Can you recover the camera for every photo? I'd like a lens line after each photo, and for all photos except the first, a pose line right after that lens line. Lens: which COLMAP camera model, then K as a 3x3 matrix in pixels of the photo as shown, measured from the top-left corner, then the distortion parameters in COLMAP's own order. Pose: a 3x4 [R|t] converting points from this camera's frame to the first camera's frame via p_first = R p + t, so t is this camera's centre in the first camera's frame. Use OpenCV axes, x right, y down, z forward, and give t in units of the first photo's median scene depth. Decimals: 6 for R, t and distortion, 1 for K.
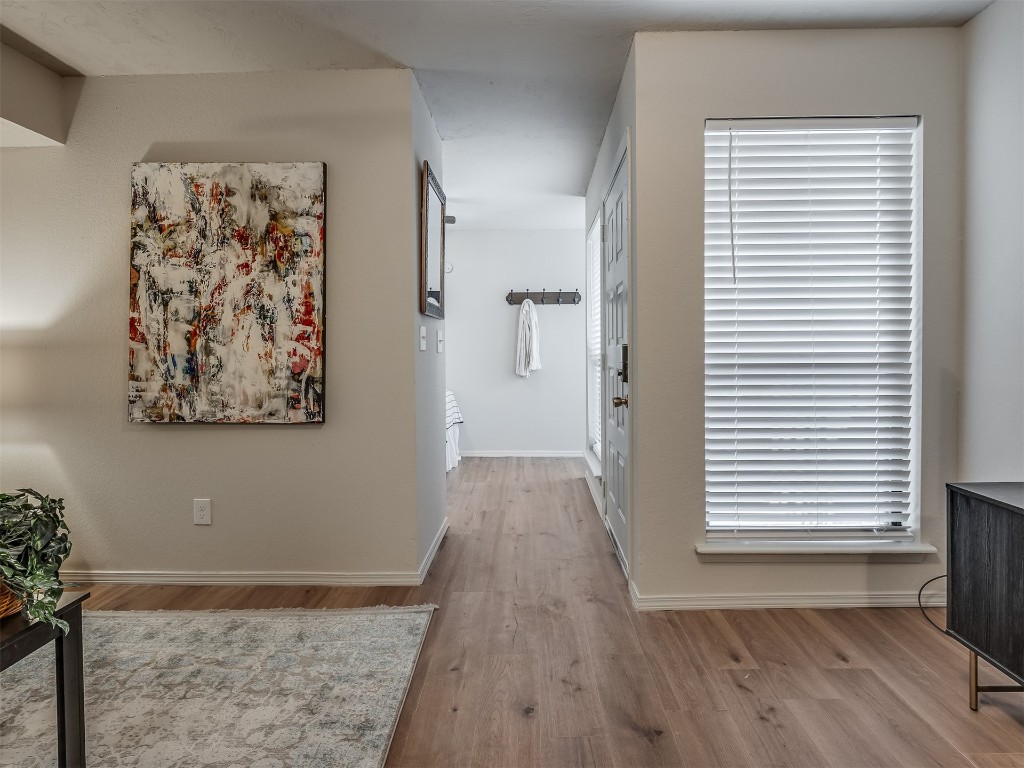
lens RADIAL K [[542.4, 0, 527.0], [0, 542.4, 362.9], [0, 0, 1]] dist [0.003970, -0.006442]
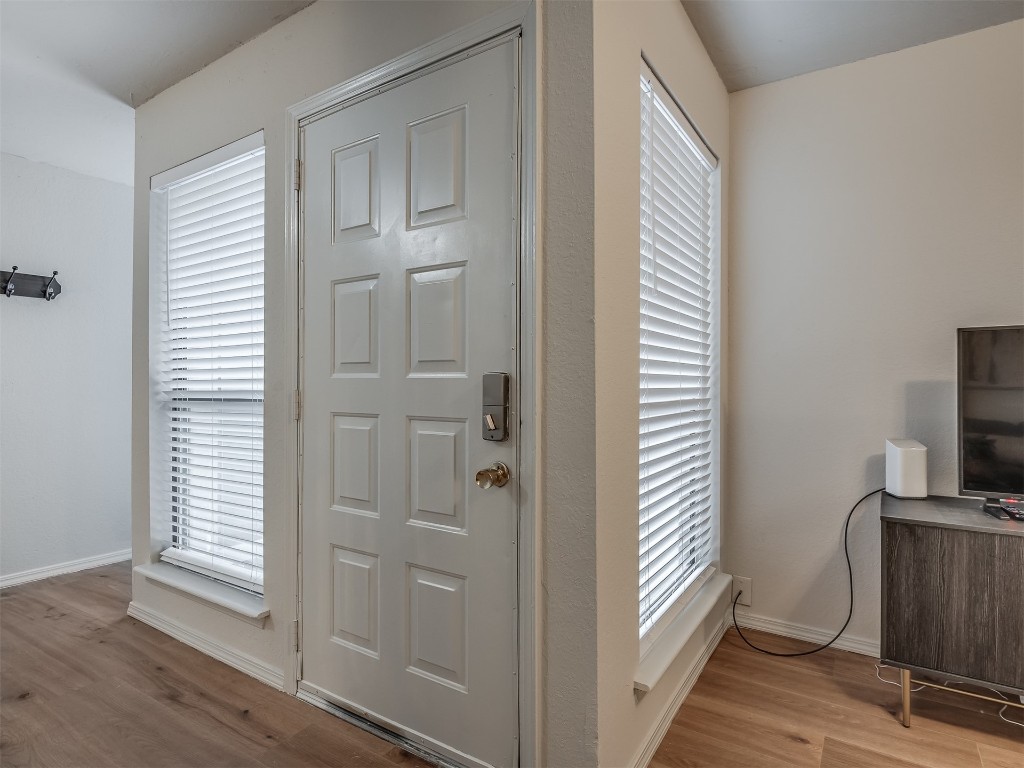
lens RADIAL K [[542.4, 0, 501.6], [0, 542.4, 386.9], [0, 0, 1]] dist [0.003970, -0.006442]
pose [[0.527394, 0.003908, 0.849612, -0.293621], [0.015786, 0.999772, -0.014398, -0.010781], [-0.849474, 0.021006, 0.527212, 0.724416]]
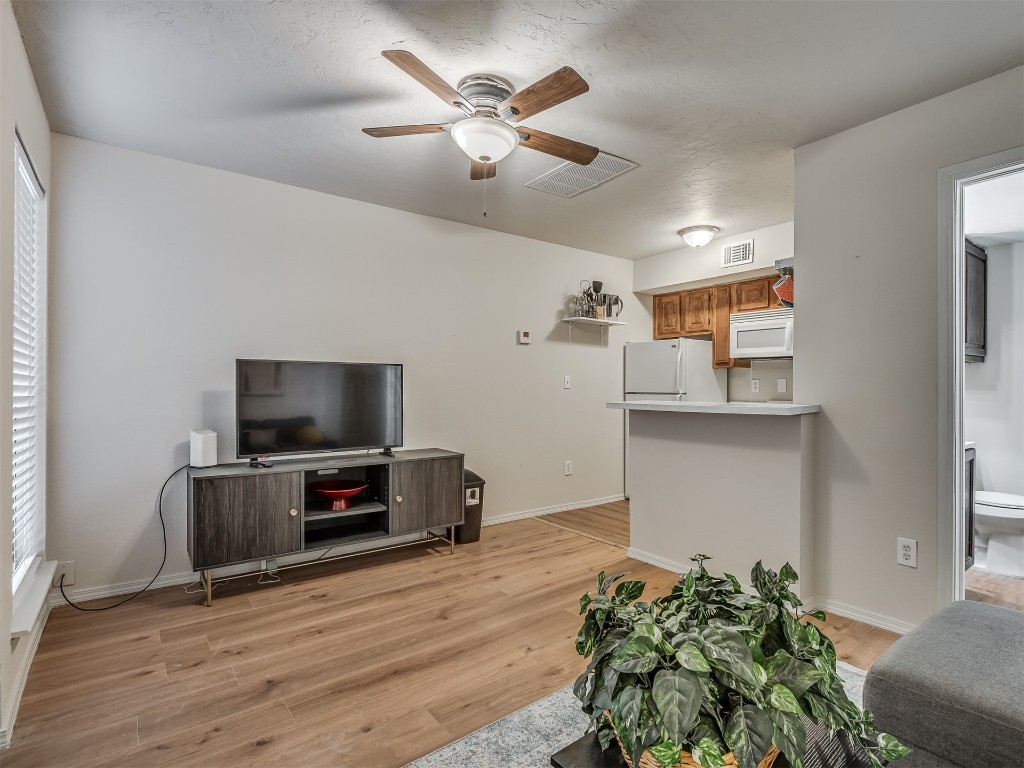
lens RADIAL K [[527.3, 0, 558.2], [0, 527.3, 390.7], [0, 0, 1]] dist [0.015634, -0.006580]
pose [[-0.649135, 0.008550, 0.760626, -0.758212], [0.021257, 0.999750, 0.006903, -0.011445], [-0.760377, 0.020649, -0.649154, 0.817512]]
